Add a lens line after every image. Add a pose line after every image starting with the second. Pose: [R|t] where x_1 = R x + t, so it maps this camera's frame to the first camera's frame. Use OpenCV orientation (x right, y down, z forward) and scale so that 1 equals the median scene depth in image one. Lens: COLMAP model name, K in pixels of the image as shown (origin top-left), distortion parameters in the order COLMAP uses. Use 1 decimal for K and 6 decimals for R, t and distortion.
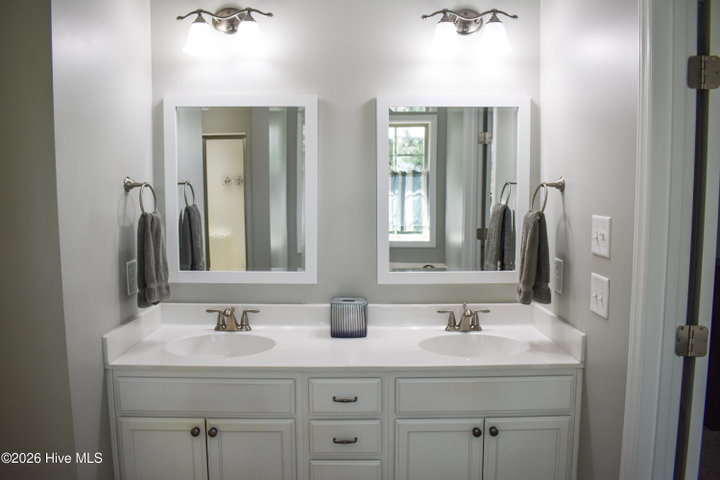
lens RADIAL K [[565.5, 0, 363.1], [0, 565.5, 235.5], [0, 0, 1]] dist [-0.081760, 0.006593]
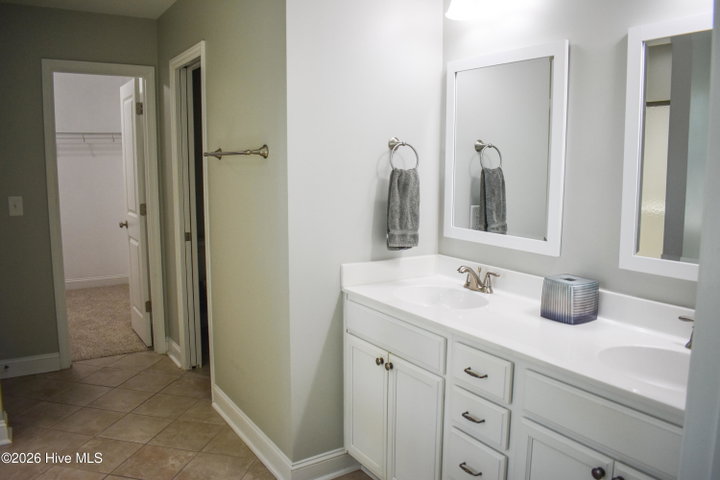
lens RADIAL K [[565.5, 0, 363.1], [0, 565.5, 235.5], [0, 0, 1]] dist [-0.081760, 0.006593]
pose [[0.540601, 0.111134, -0.833906, 0.540102], [-0.089224, 0.993220, 0.074524, 0.016492], [0.836534, 0.034117, 0.546851, 0.304769]]
